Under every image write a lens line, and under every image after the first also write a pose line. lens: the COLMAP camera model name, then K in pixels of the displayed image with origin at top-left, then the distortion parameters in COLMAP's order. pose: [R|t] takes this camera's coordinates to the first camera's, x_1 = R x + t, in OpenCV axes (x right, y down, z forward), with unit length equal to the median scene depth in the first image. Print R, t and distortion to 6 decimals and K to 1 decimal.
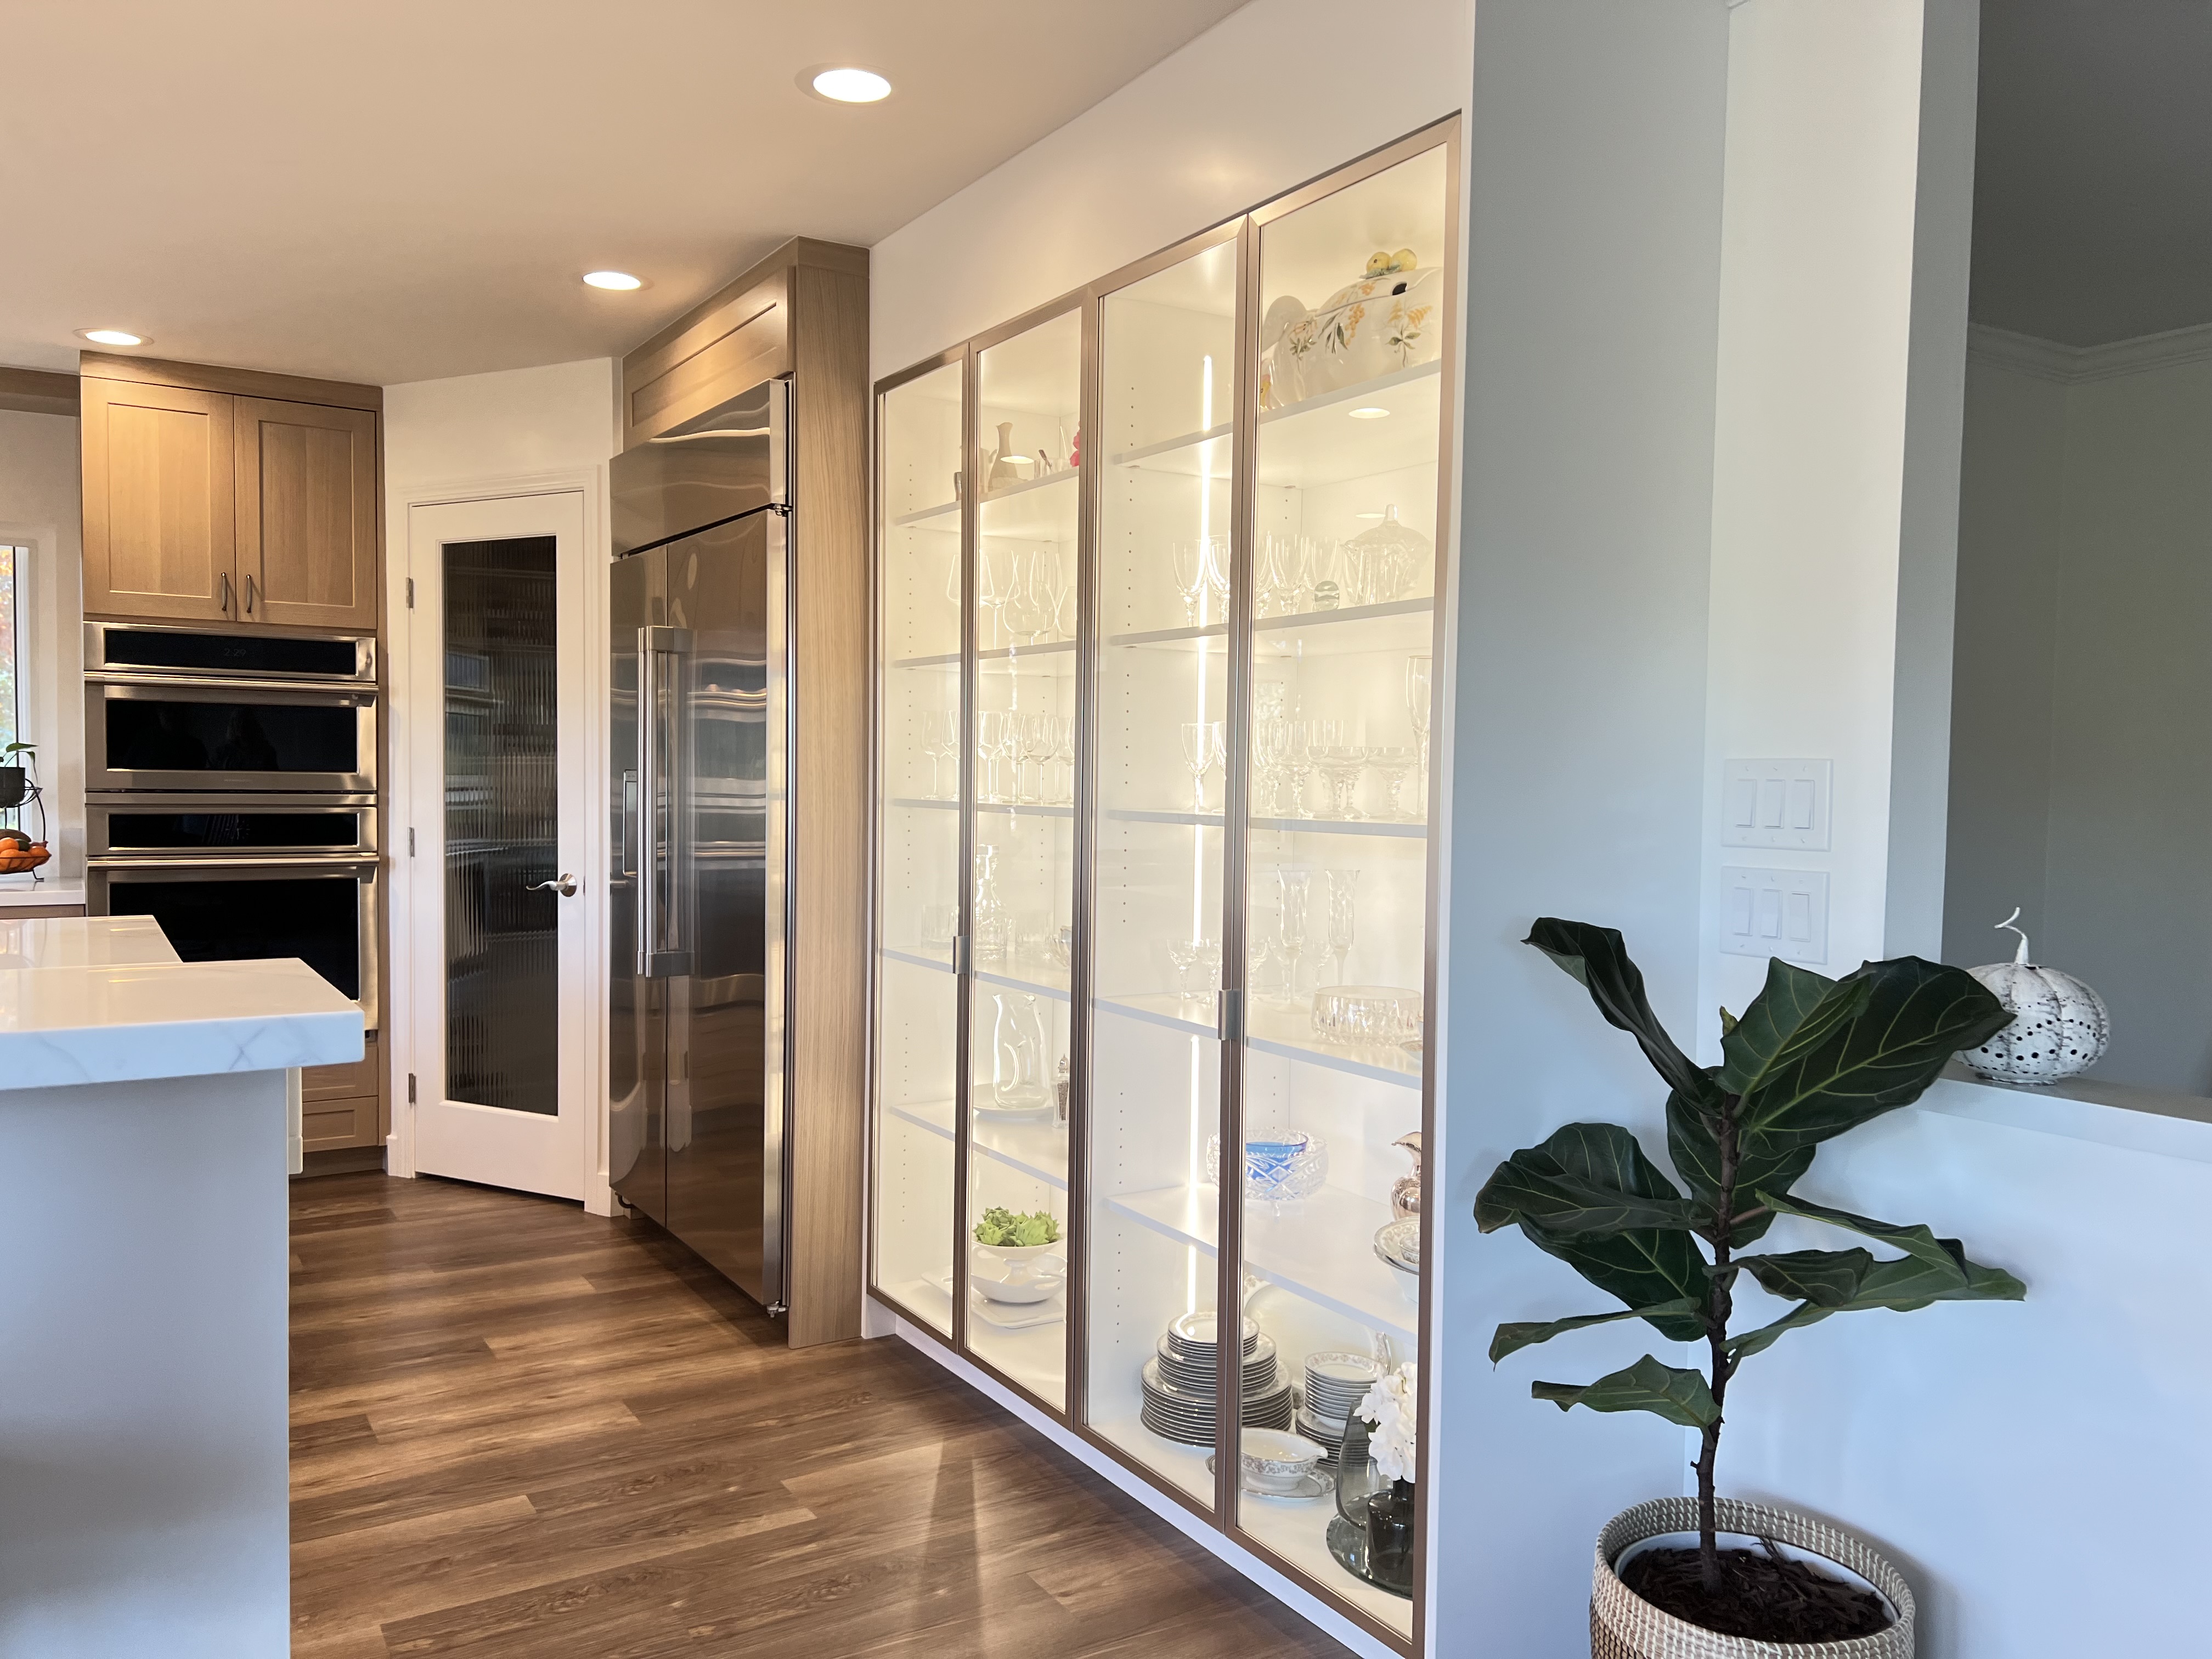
lens RADIAL K [[1684.9, 0, 1063.3], [0, 1684.9, 840.8], [0, 0, 1]] dist [0.054002, -0.012402]
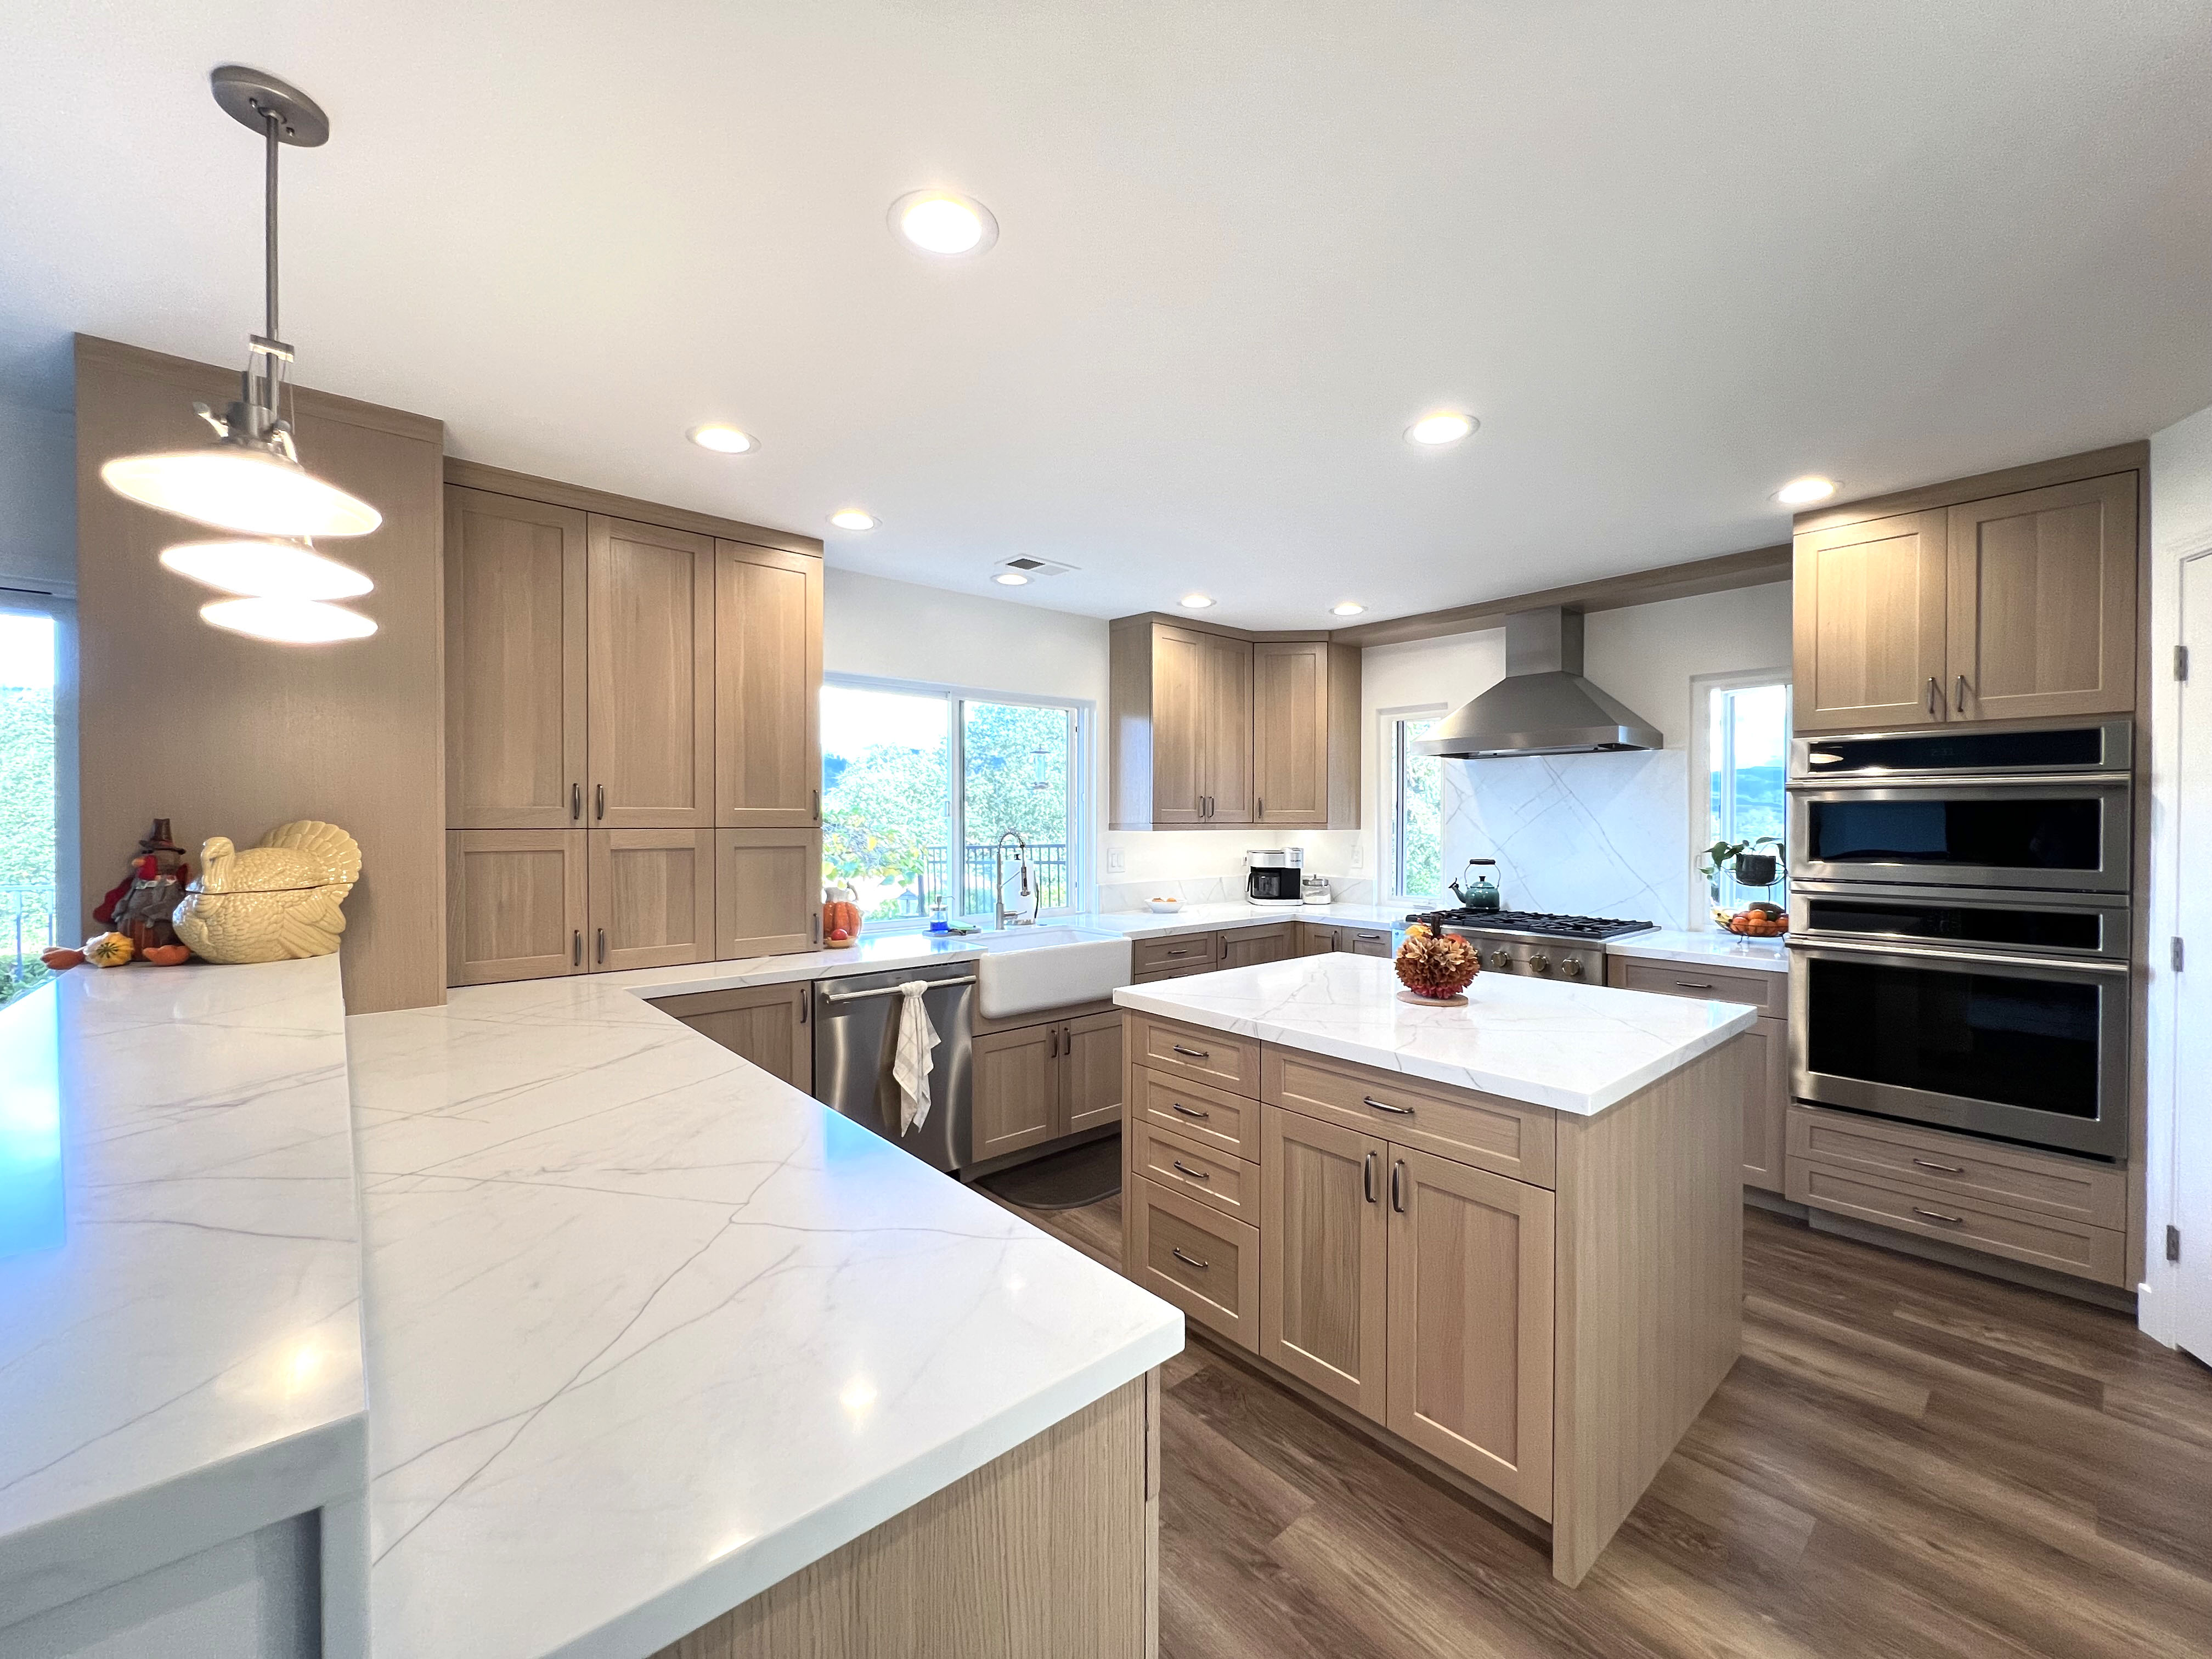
lens RADIAL K [[881.9, 0, 1110.5], [0, 881.9, 829.1], [0, 0, 1]] dist [-0.003899, 0.001000]
pose [[0.177942, -0.000712, -0.984041, -0.062143], [-0.040587, 0.999143, -0.008062, -0.051092], [0.983204, 0.041374, 0.177761, 0.542024]]
